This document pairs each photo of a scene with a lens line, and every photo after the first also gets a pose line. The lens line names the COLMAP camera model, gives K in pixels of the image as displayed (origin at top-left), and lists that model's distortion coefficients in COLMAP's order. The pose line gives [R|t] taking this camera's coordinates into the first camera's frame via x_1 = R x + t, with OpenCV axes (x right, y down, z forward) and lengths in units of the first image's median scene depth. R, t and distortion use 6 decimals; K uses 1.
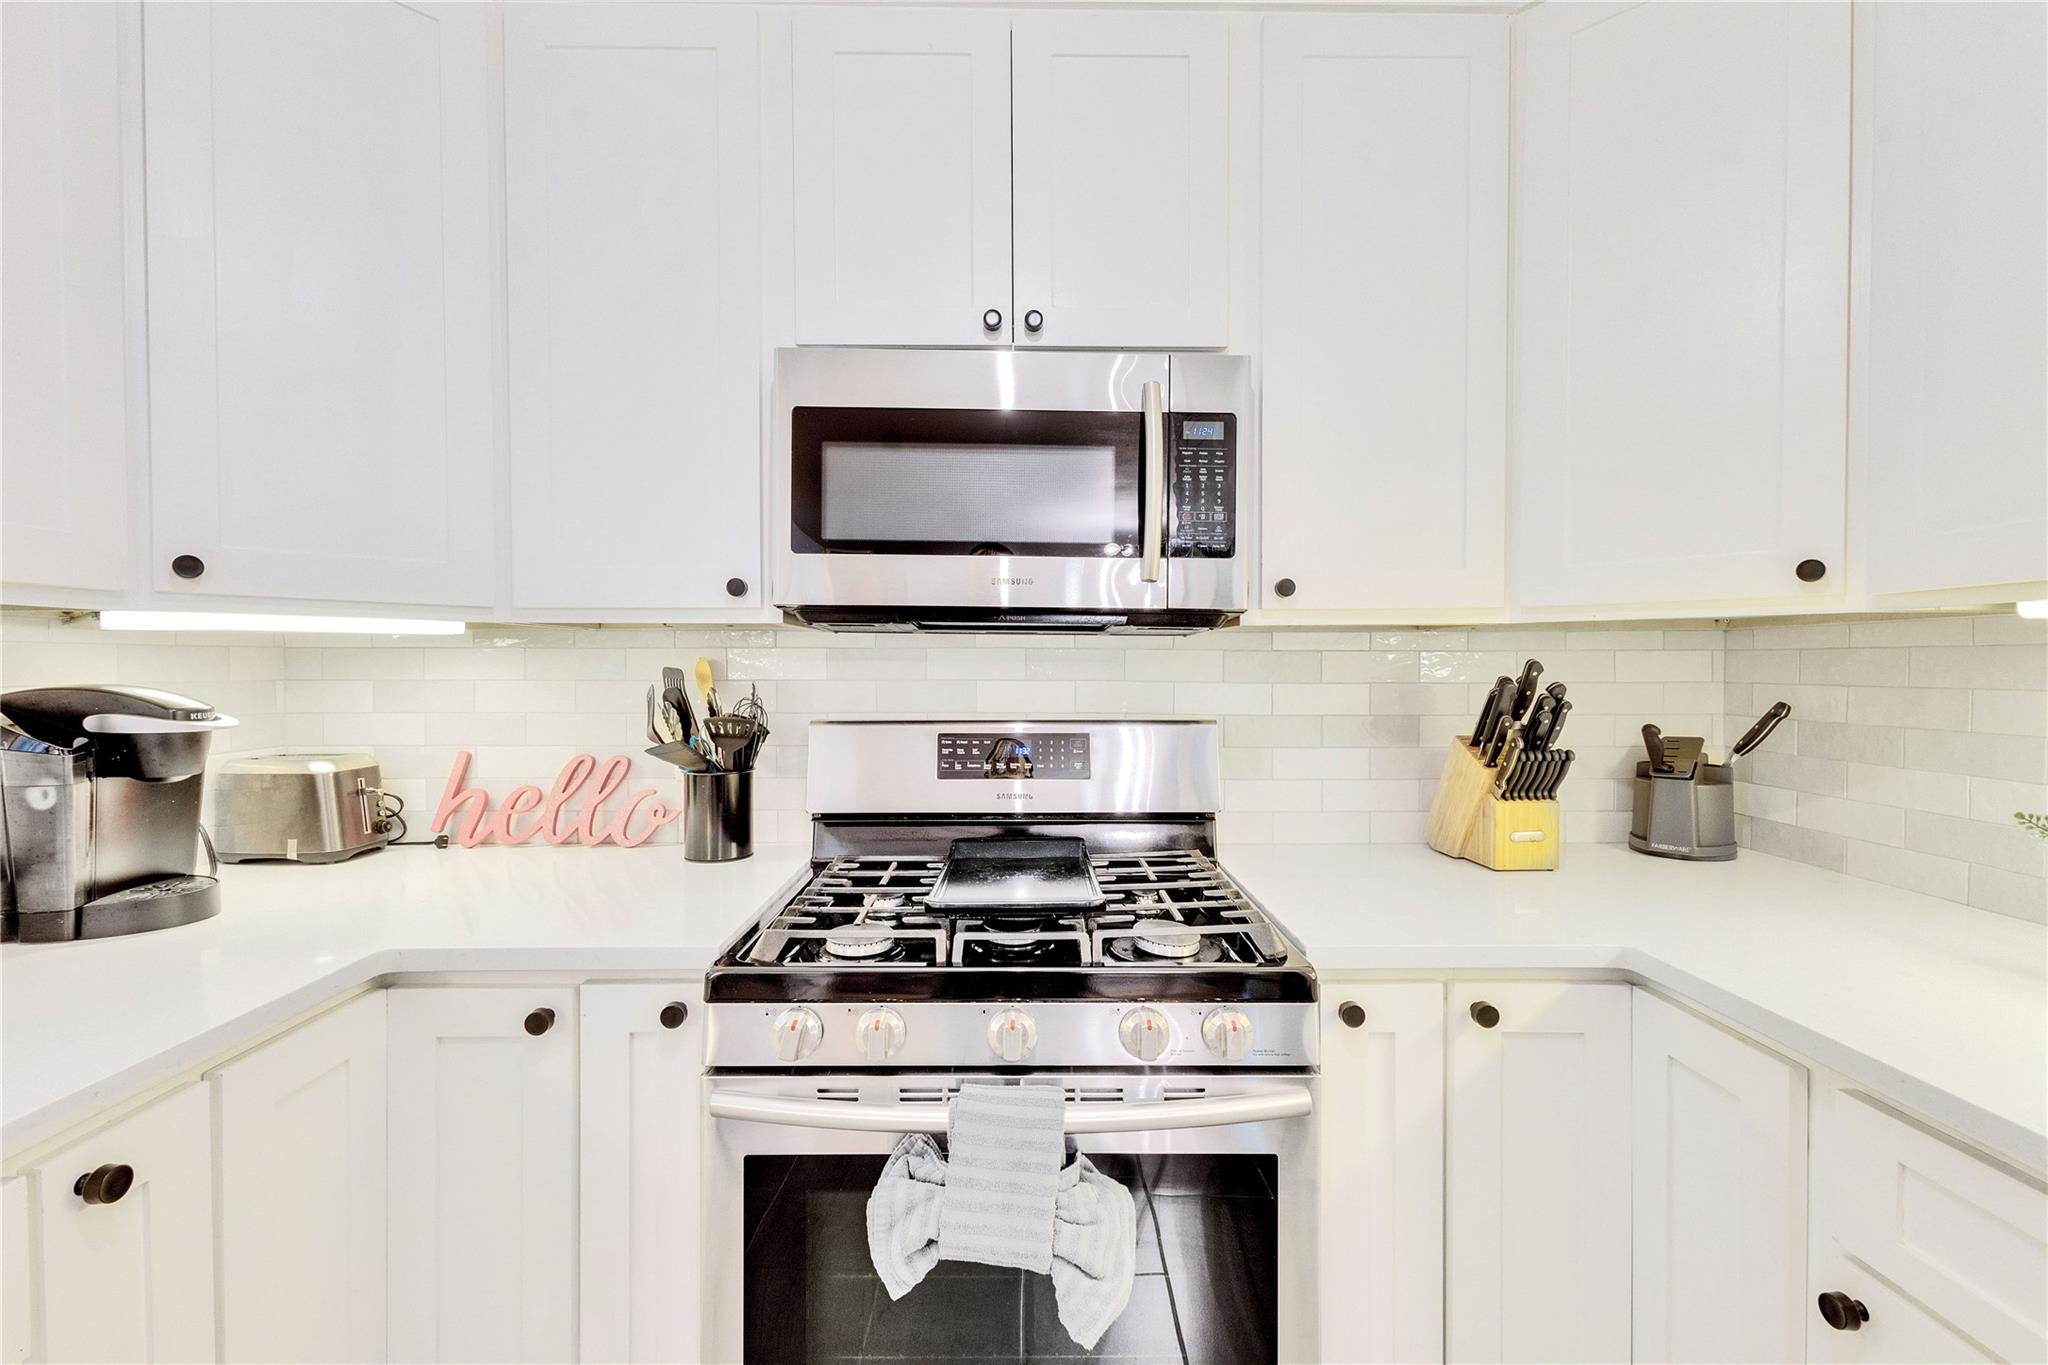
lens RADIAL K [[881.7, 0, 1026.1], [0, 881.7, 682.0], [0, 0, 1]] dist [0.002207, -0.000229]
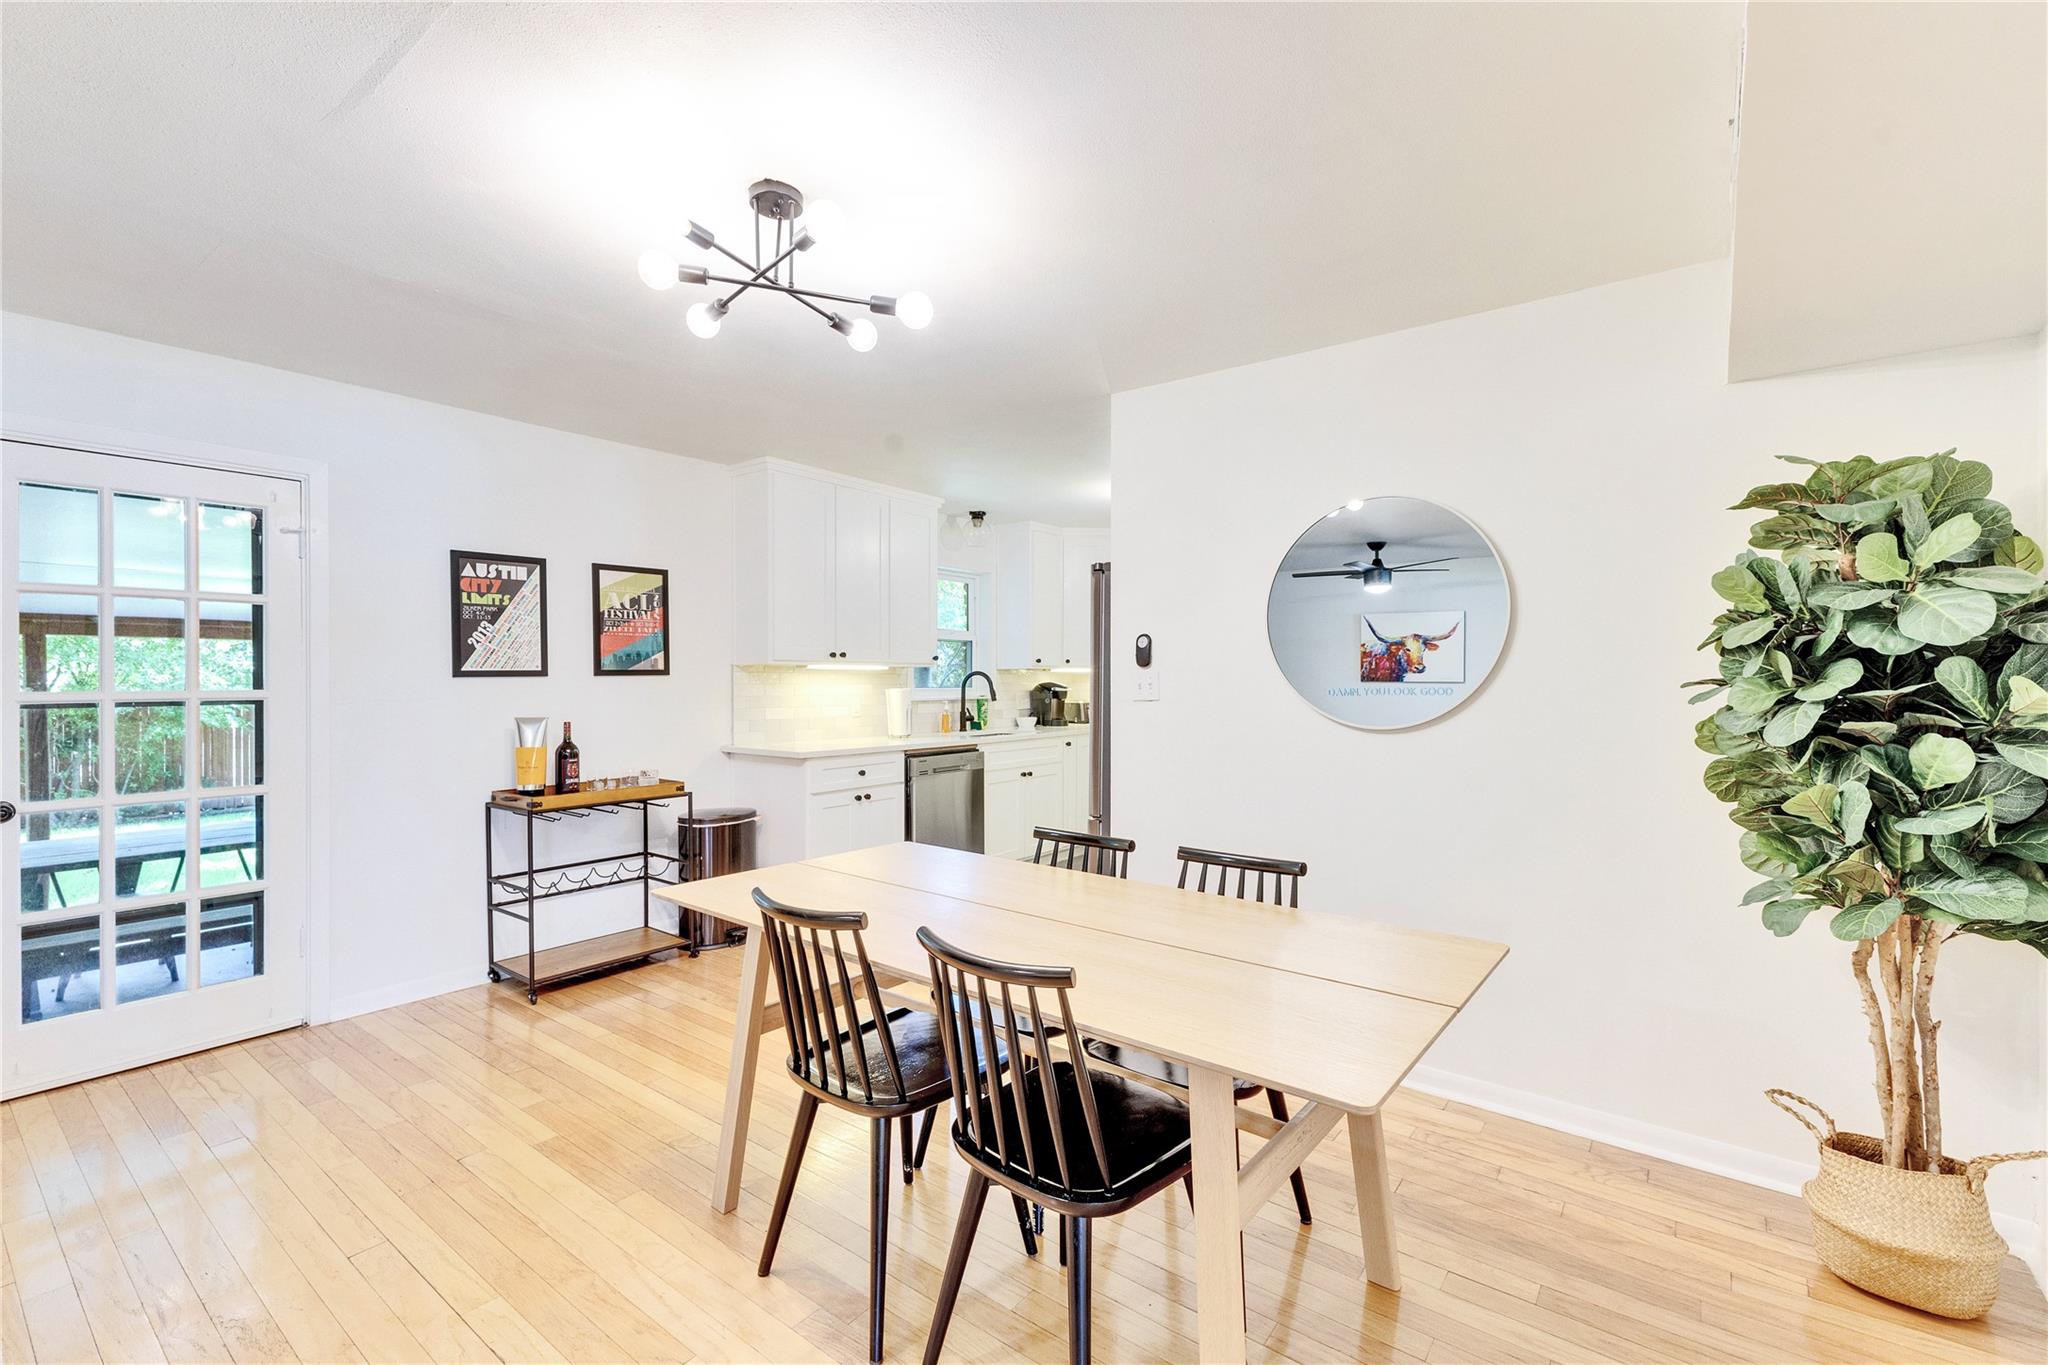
lens RADIAL K [[888.1, 0, 1024.0], [0, 888.1, 682.5], [0, 0, 1]] dist [0.039430, 0.000029]
pose [[0.784004, 0.005884, -0.620728, 2.179589], [-0.016778, 0.999791, -0.011715, 0.069302], [0.620529, 0.019600, 0.783939, -3.342933]]
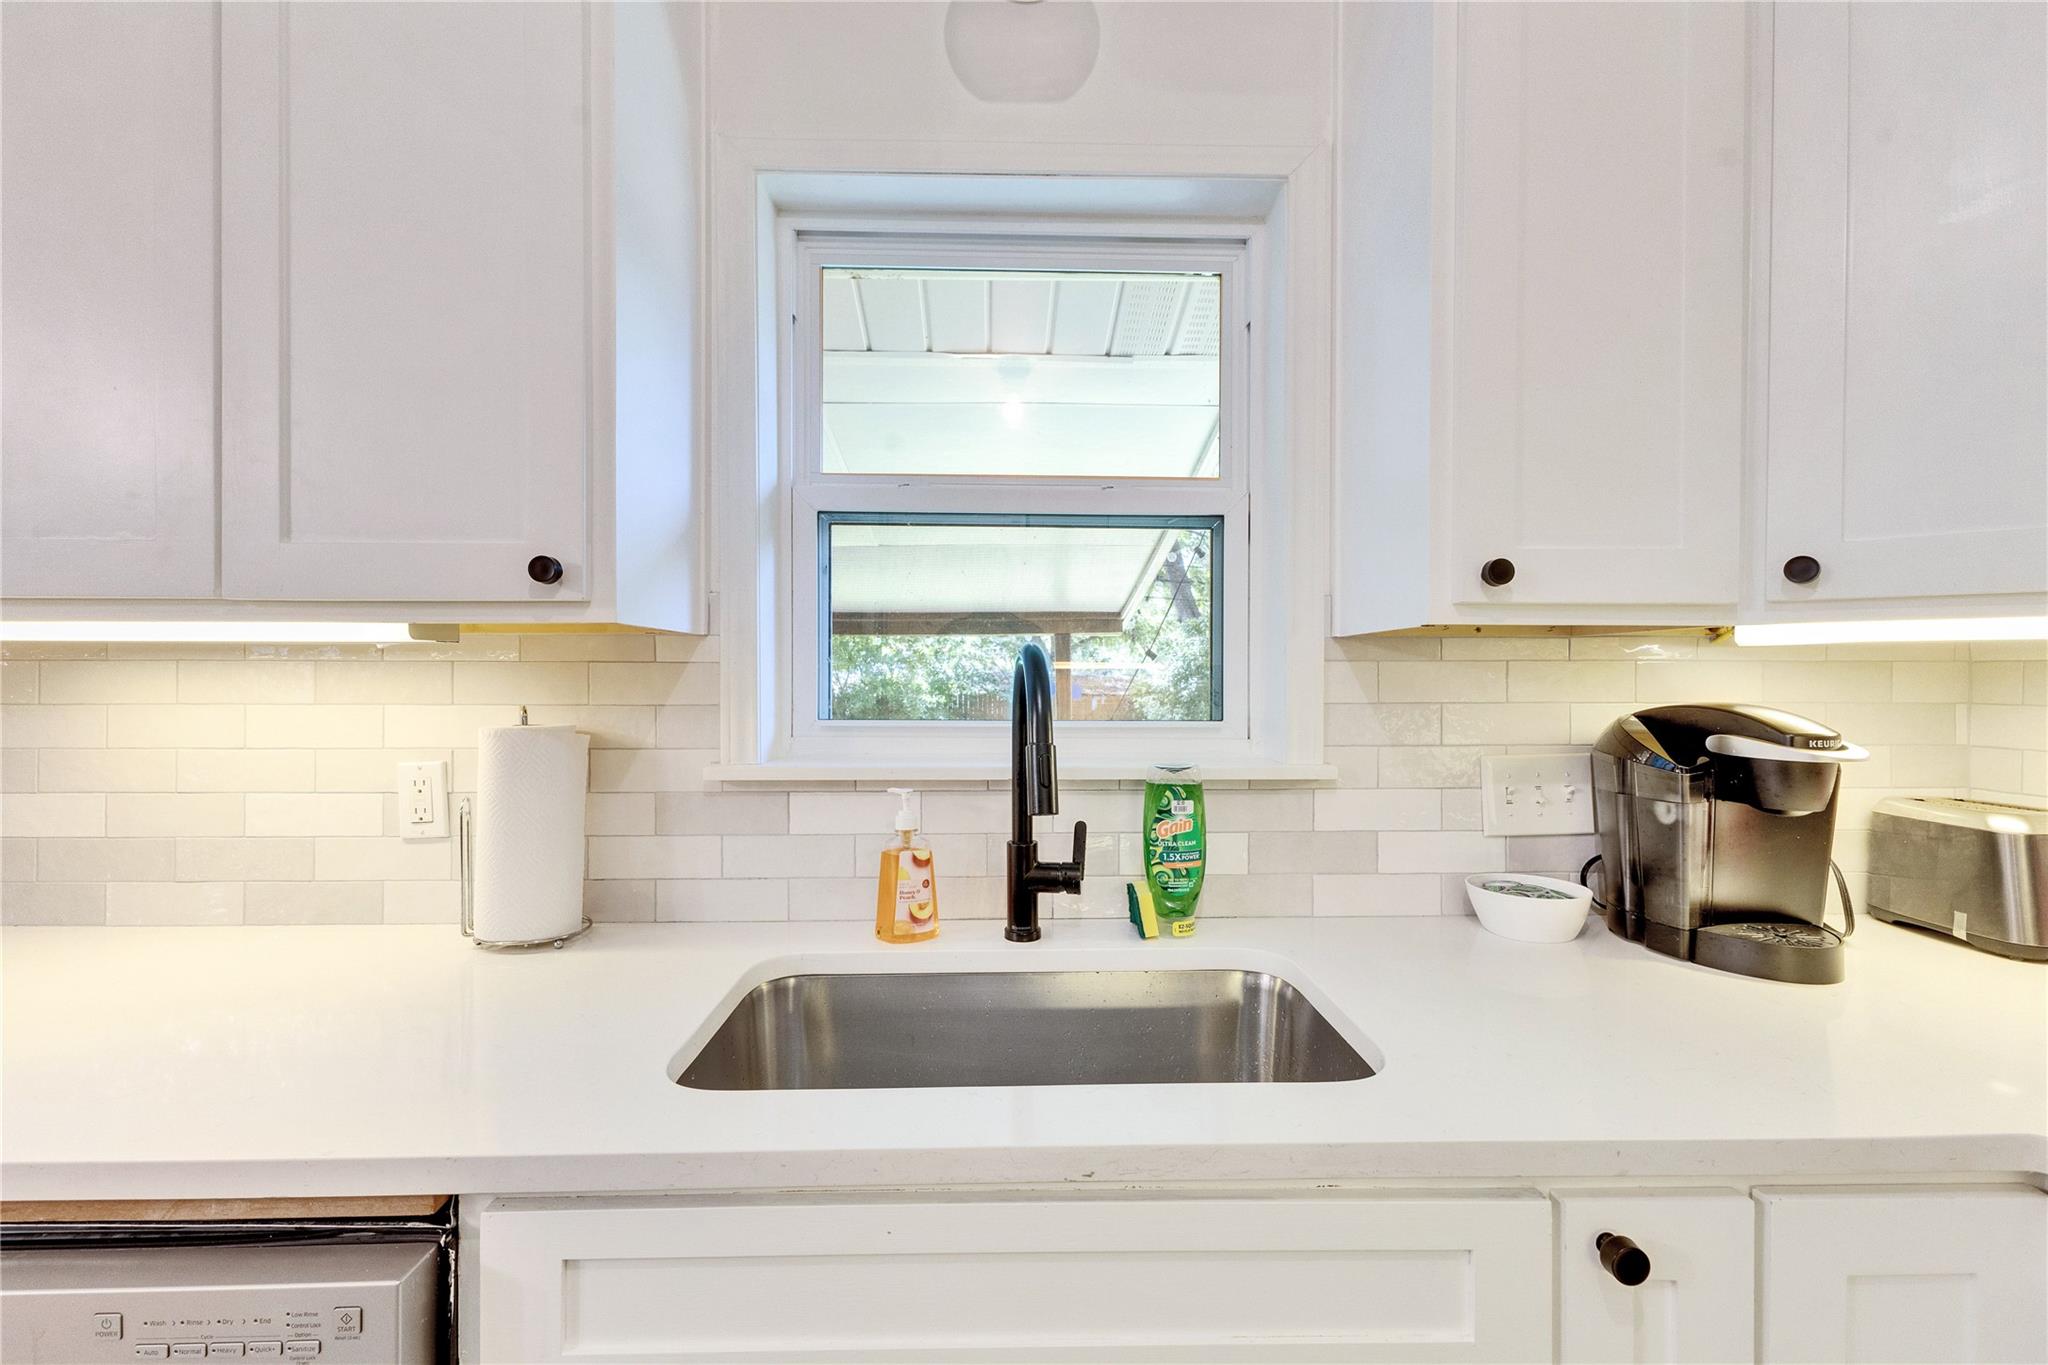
lens RADIAL K [[875.3, 0, 1024.0], [0, 875.3, 682.5], [0, 0, 1]] dist [0.000707, -0.000248]
pose [[0.000685, 0.007871, -0.999969, -0.090928], [-0.026041, 0.999630, 0.007850, -0.006937], [0.999661, 0.026035, 0.000890, 0.224118]]
